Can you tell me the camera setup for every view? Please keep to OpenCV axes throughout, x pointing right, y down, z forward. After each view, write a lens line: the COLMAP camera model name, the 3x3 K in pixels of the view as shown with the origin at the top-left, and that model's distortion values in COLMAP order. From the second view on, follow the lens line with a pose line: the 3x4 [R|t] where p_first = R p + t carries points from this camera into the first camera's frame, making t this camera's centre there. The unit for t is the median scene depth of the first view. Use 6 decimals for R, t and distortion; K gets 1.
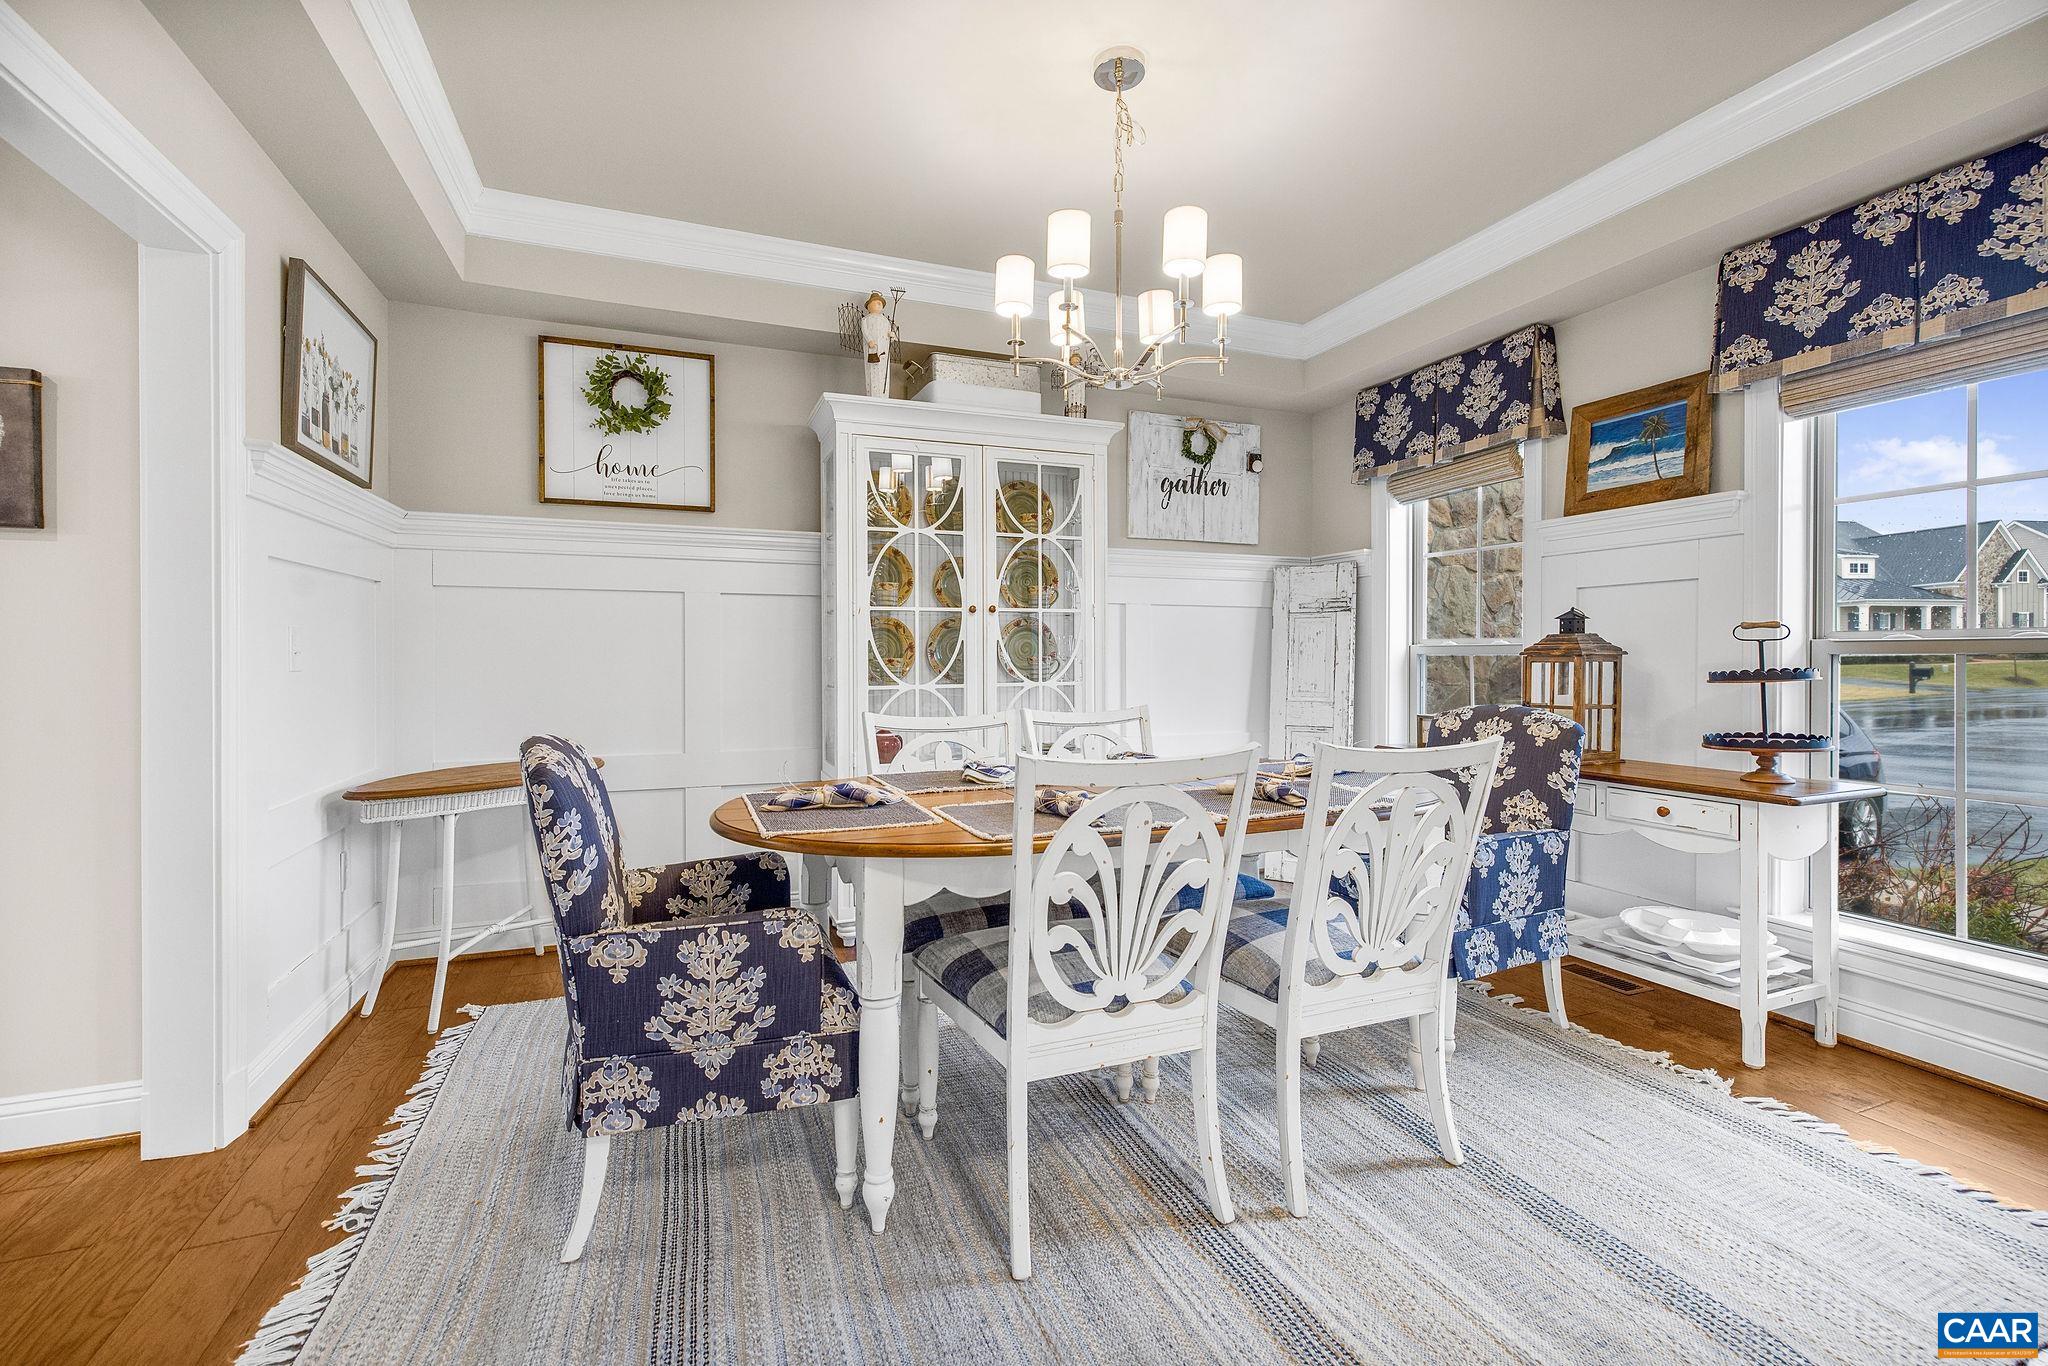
lens RADIAL K [[875.0, 0, 1016.5], [0, 875.0, 664.5], [0, 0, 1]] dist [0.002628, 0.000129]
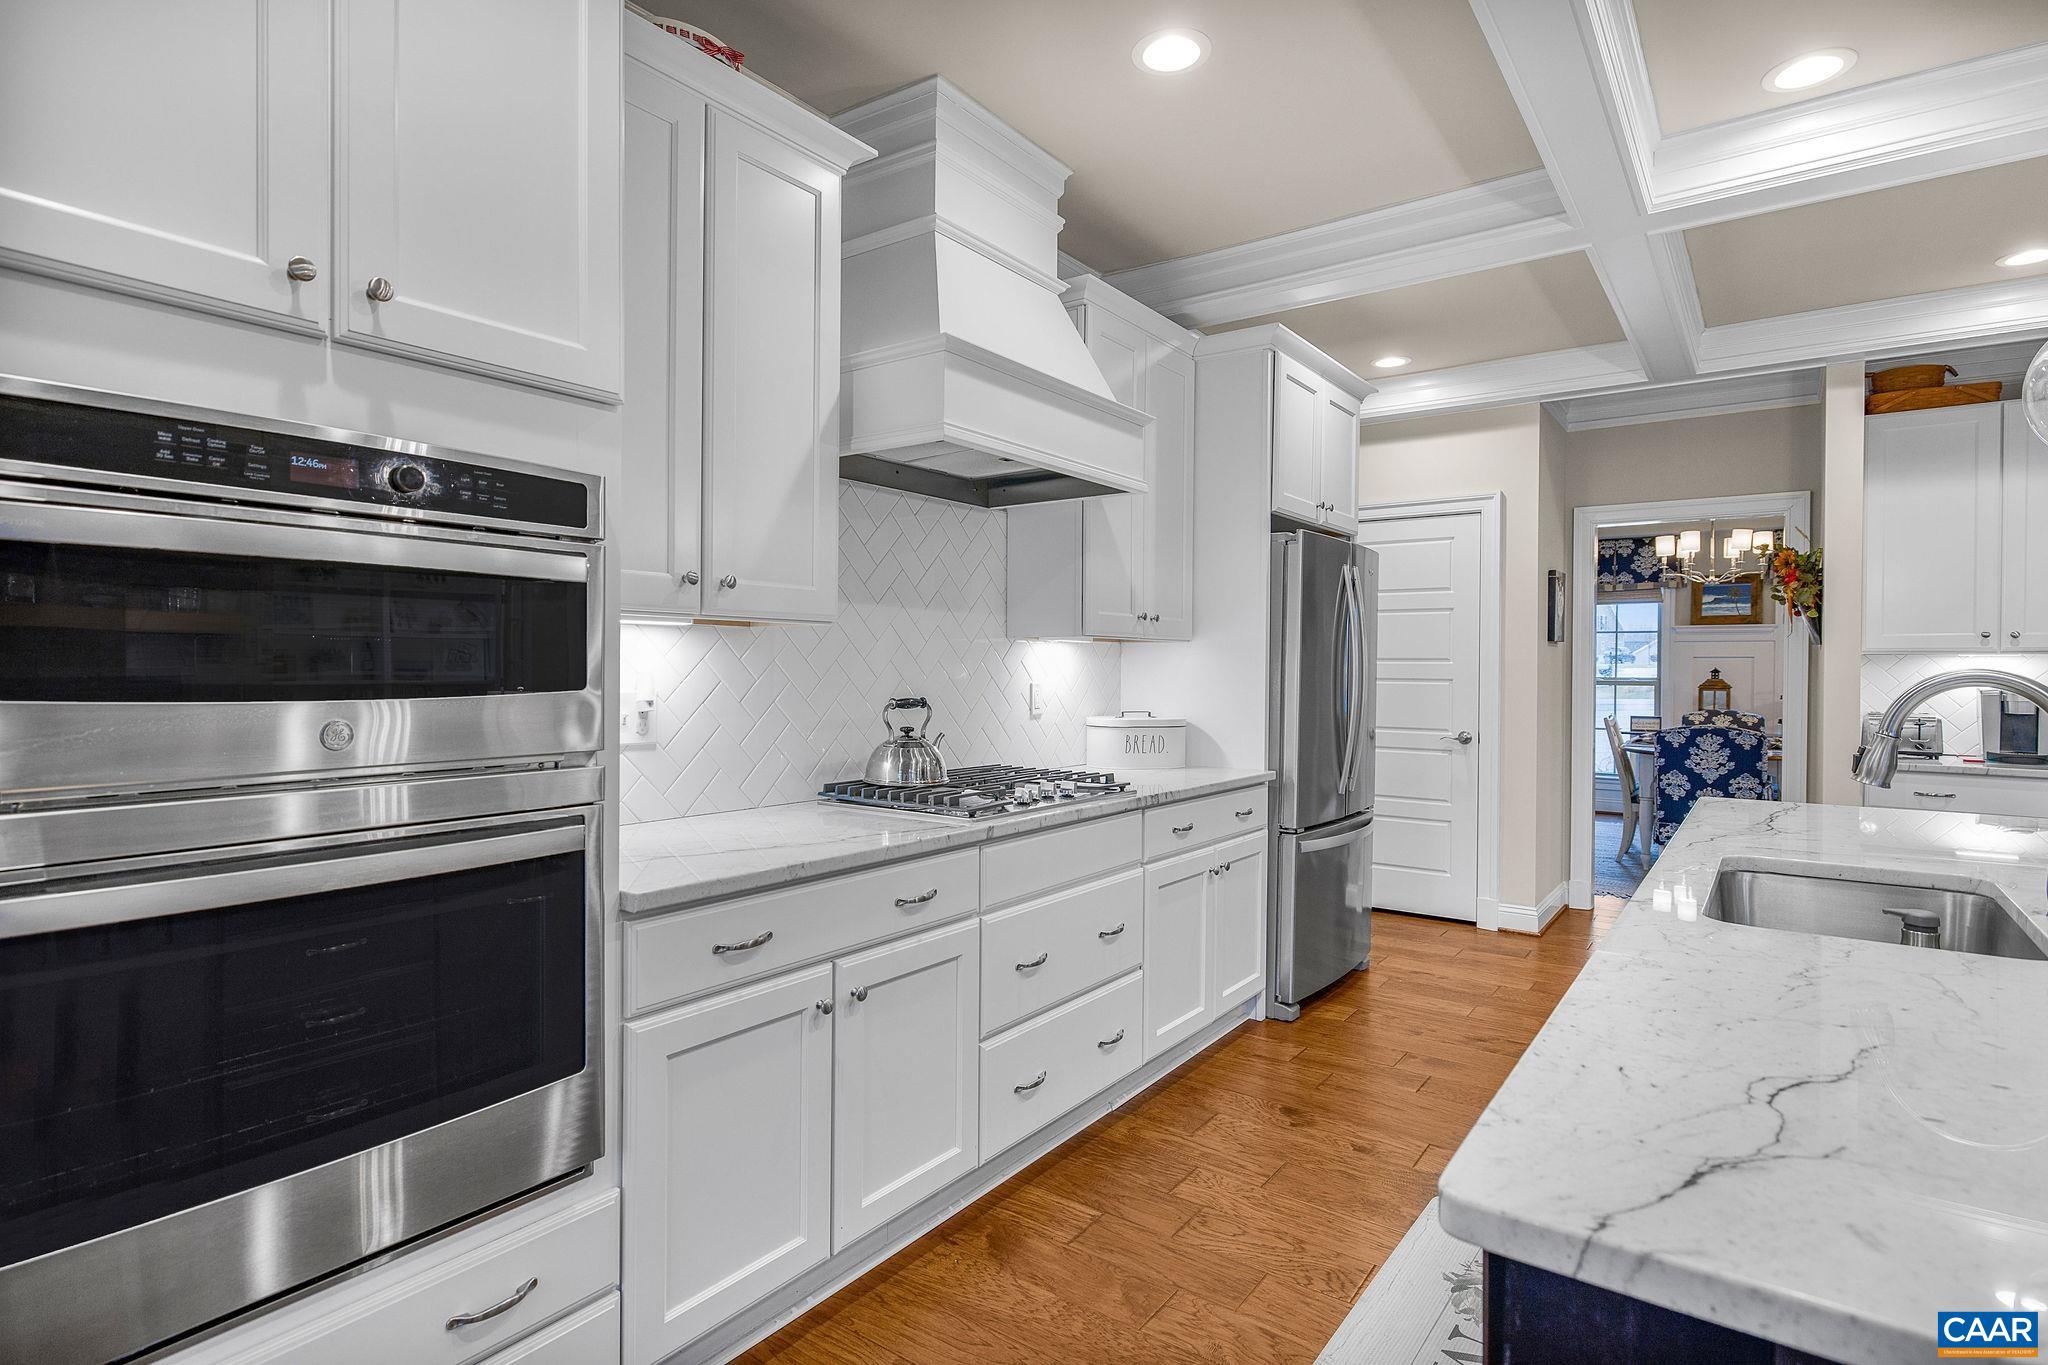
lens RADIAL K [[1043.1, 0, 1012.5], [0, 1043.1, 673.8], [0, 0, 1]] dist [-0.000395, -0.000449]
pose [[0.846174, -0.000236, 0.532906, -2.271479], [-0.000790, 0.999998, 0.001696, -0.048886], [-0.532905, -0.001856, 0.846173, -0.326512]]
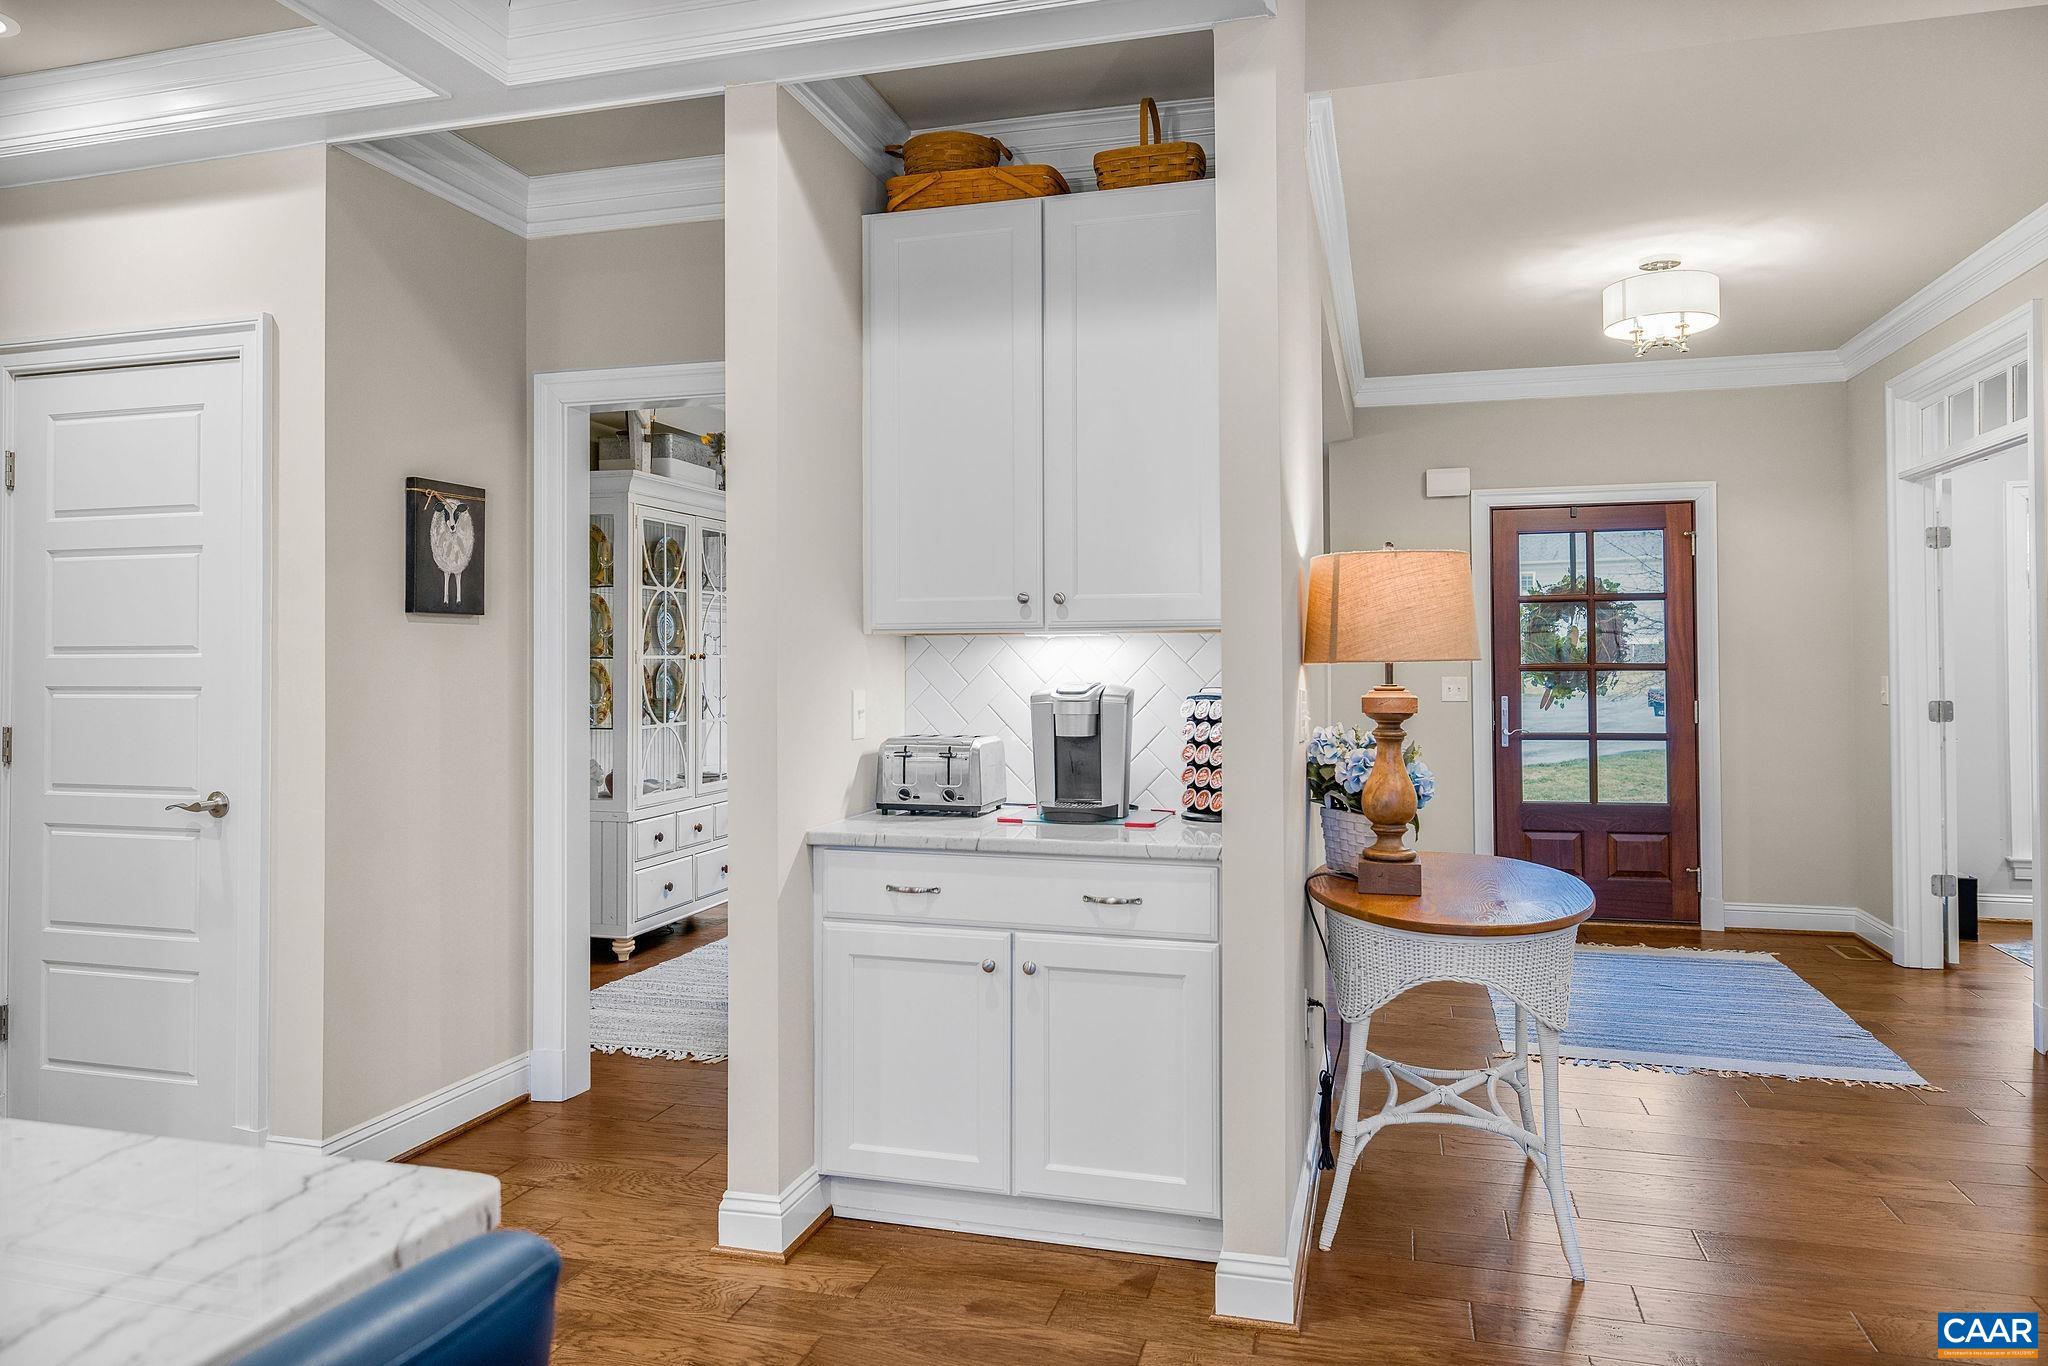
lens RADIAL K [[1367.3, 0, 1018.0], [0, 1367.3, 641.5], [0, 0, 1]] dist [-0.008309, -0.001099]
pose [[0.604763, 0.010448, 0.796337, -1.313546], [0.009672, 0.999744, -0.020463, -0.046082], [-0.796347, 0.020077, 0.604507, -0.462558]]
